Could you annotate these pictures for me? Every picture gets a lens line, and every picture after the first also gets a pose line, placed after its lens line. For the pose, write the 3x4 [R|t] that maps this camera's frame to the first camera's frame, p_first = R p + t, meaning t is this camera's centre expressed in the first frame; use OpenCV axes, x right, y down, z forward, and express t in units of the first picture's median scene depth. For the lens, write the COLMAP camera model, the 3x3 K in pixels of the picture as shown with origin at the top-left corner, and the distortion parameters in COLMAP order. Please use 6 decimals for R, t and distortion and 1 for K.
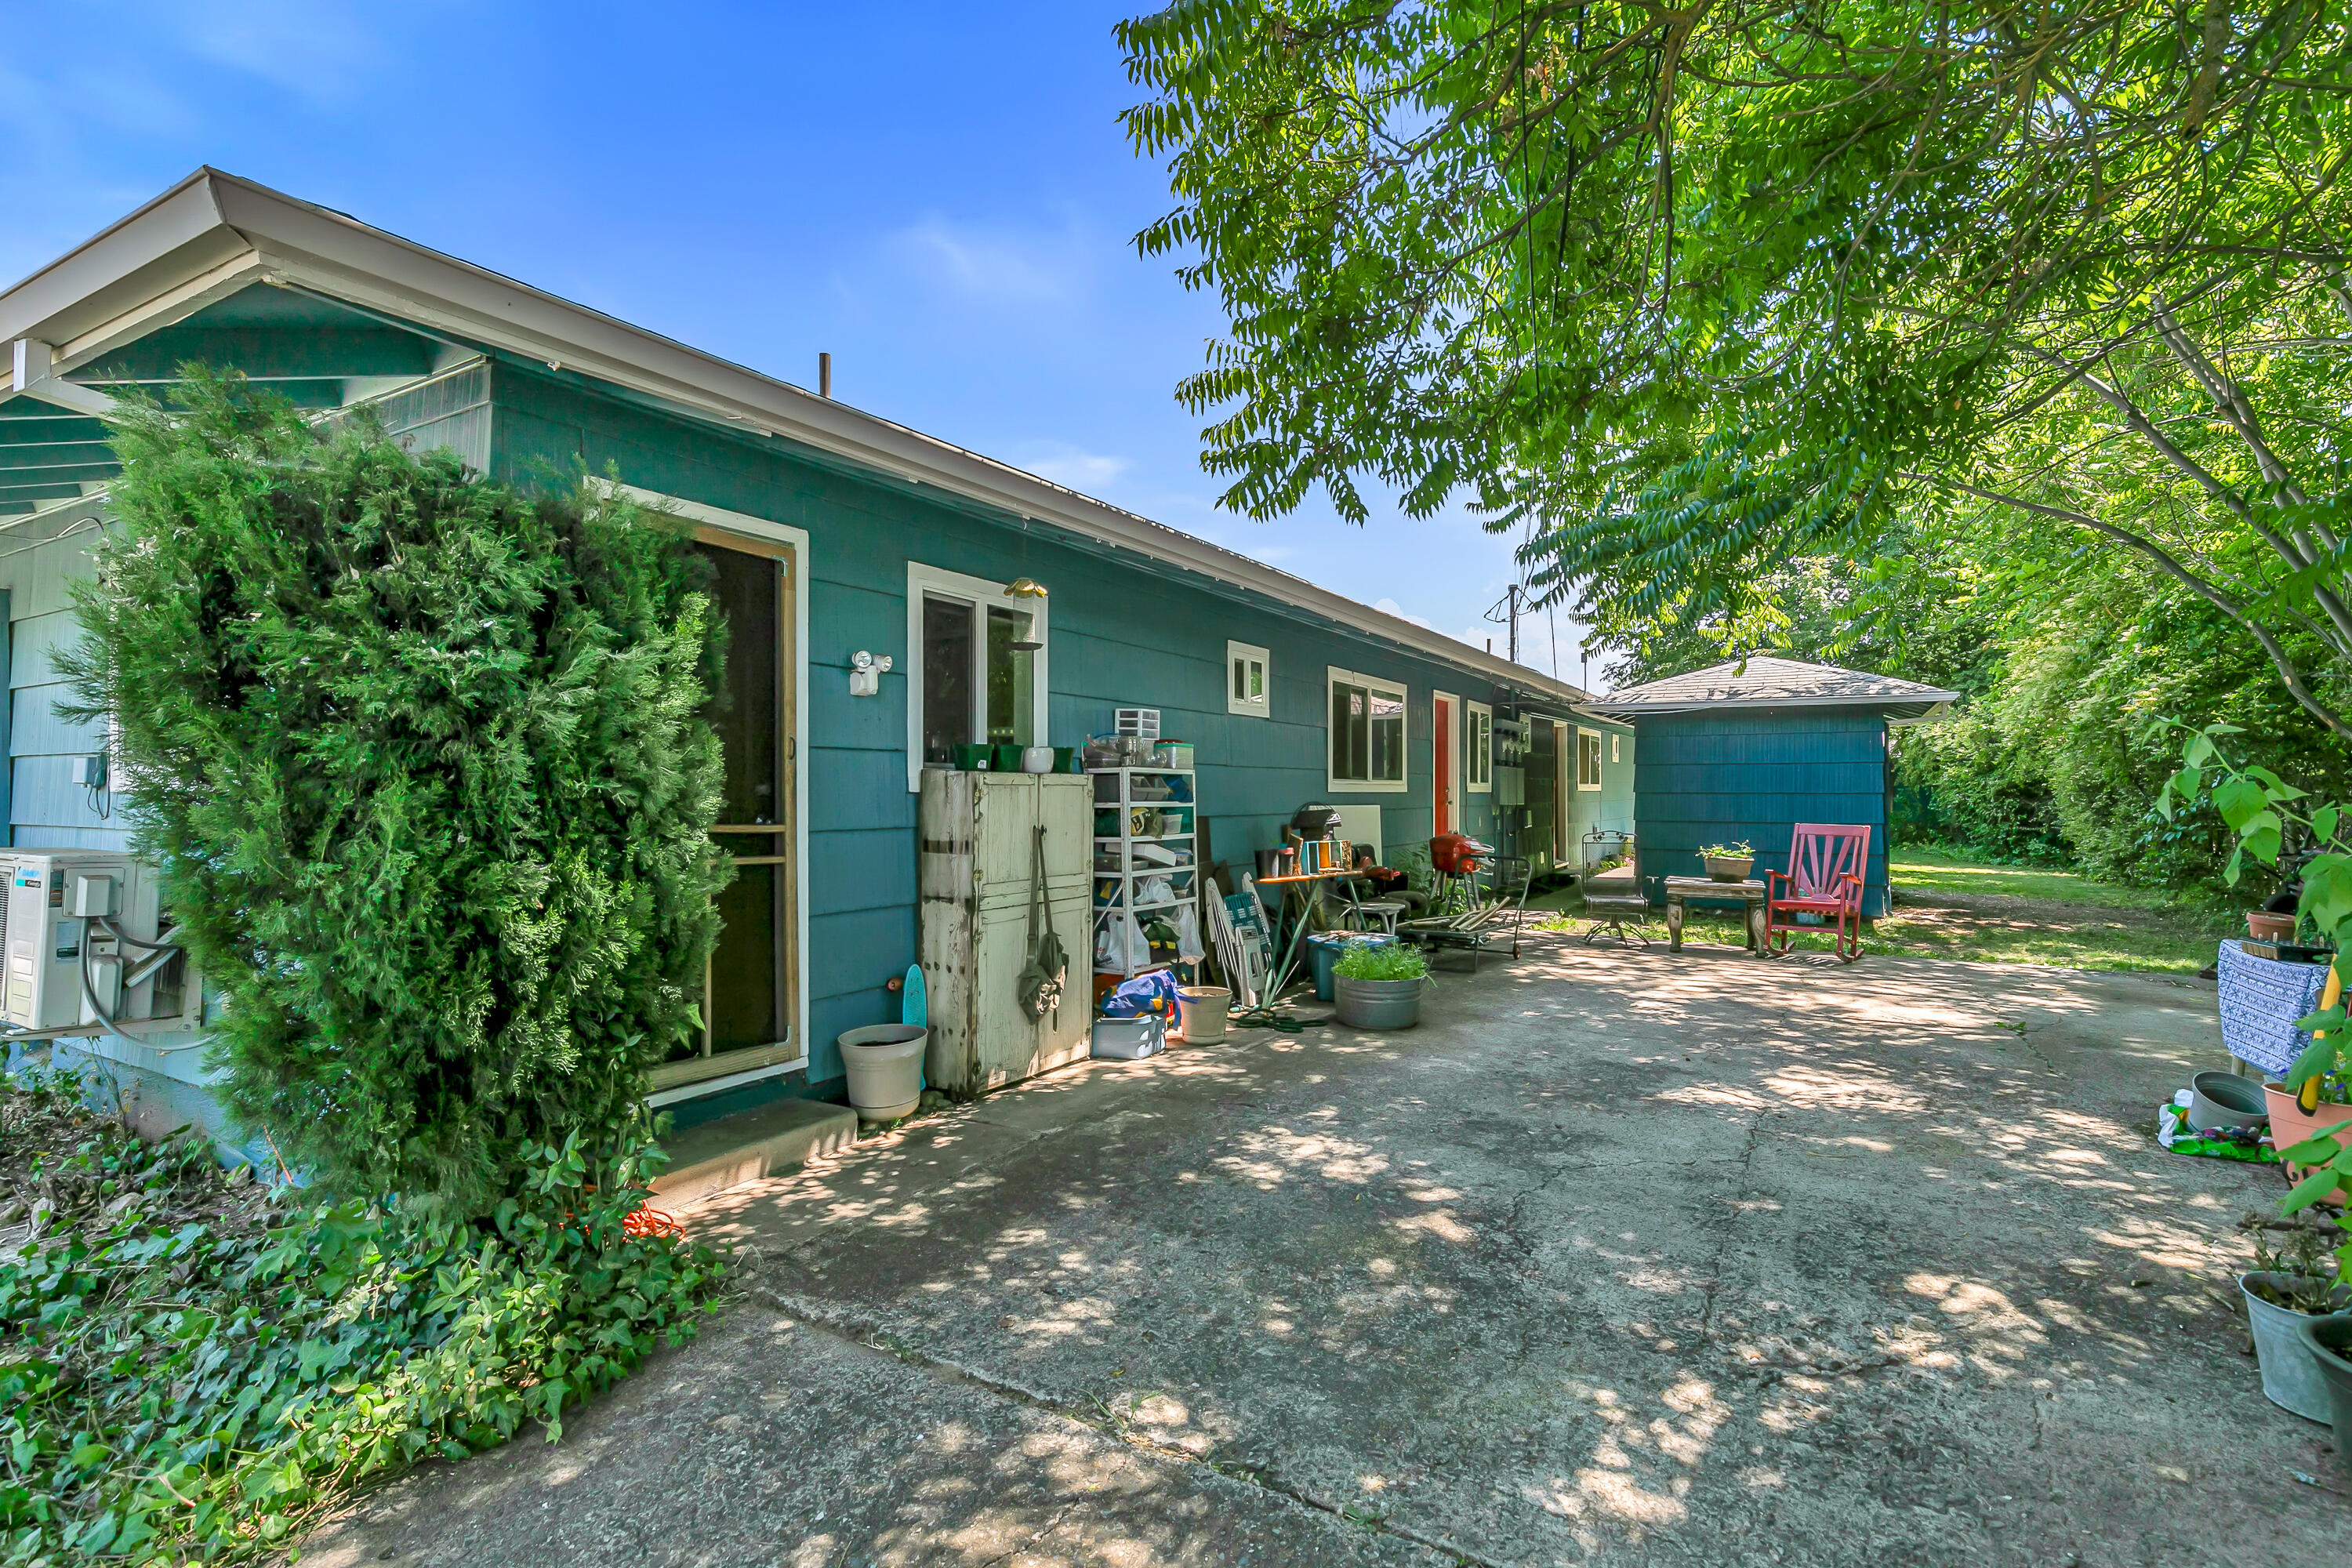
lens RADIAL K [[1091.3, 0, 1198.8], [0, 1091.3, 795.0], [0, 0, 1]] dist [0.000743, -0.000549]
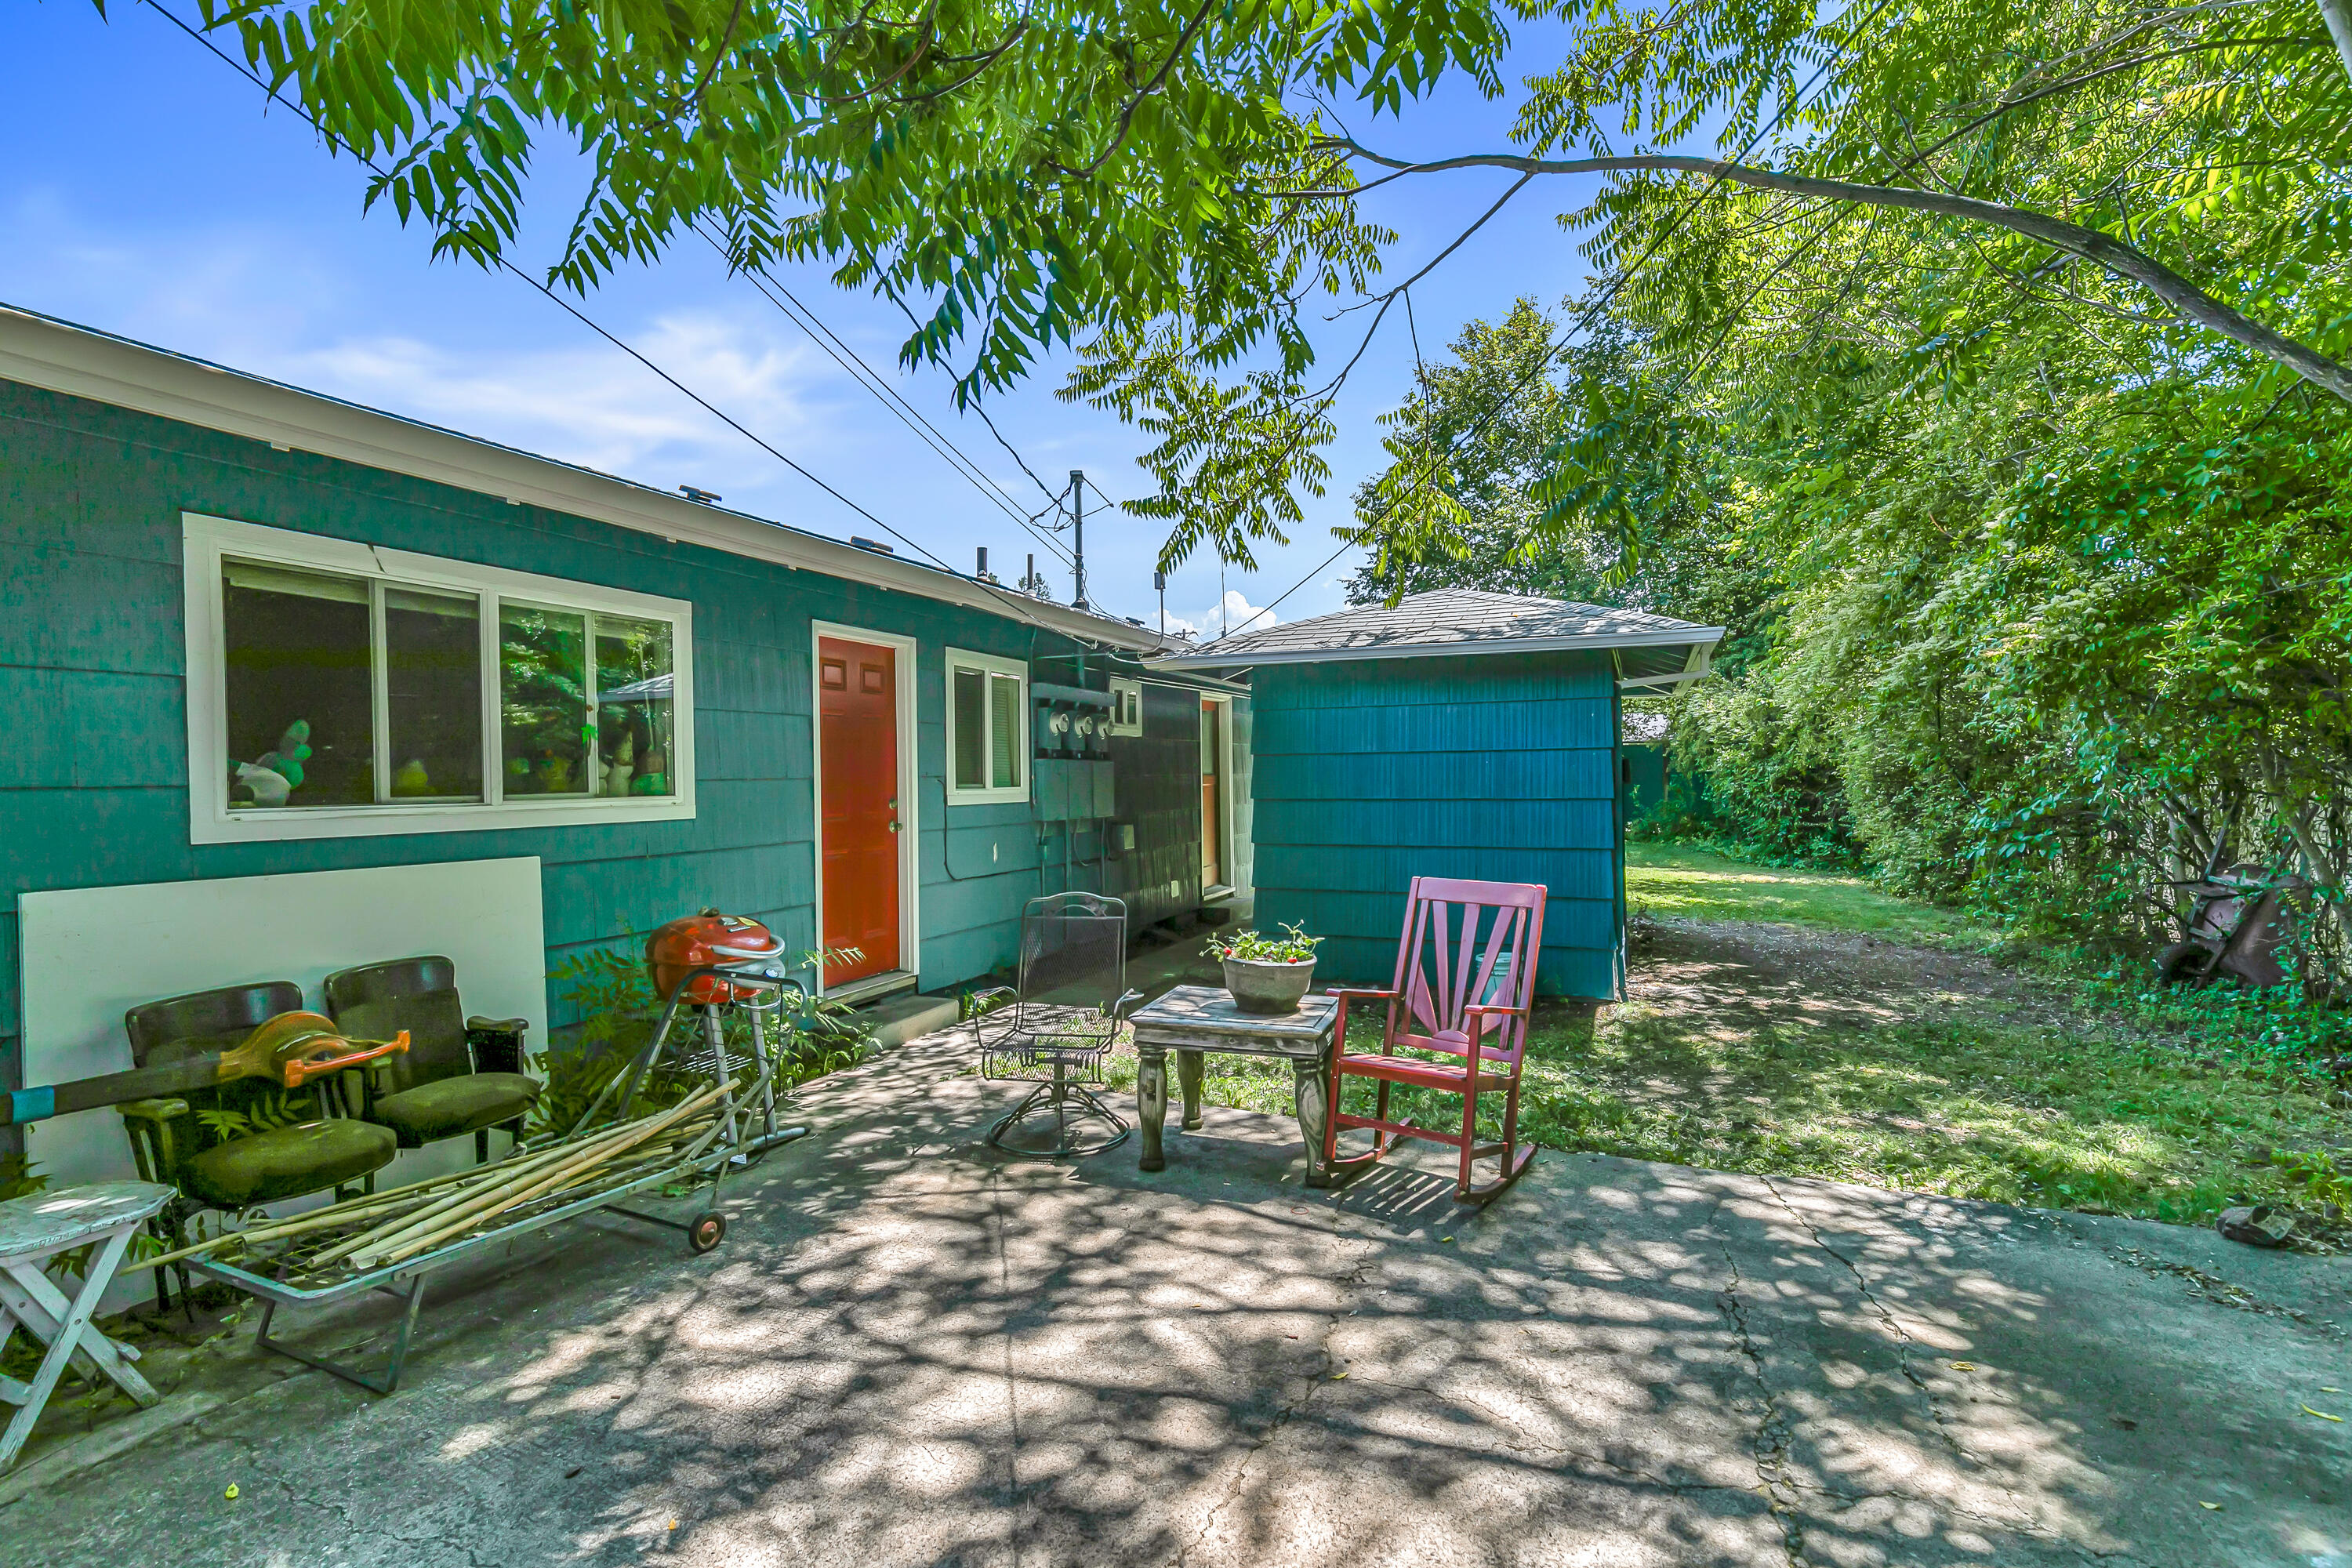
lens RADIAL K [[1096.5, 0, 1166.3], [0, 1096.5, 802.1], [0, 0, 1]] dist [0.009251, -0.001467]
pose [[0.991747, -0.014924, 0.127337, 0.198768], [0.012561, 0.999734, 0.019343, -0.009913], [-0.127592, -0.017584, 0.991671, 0.277993]]
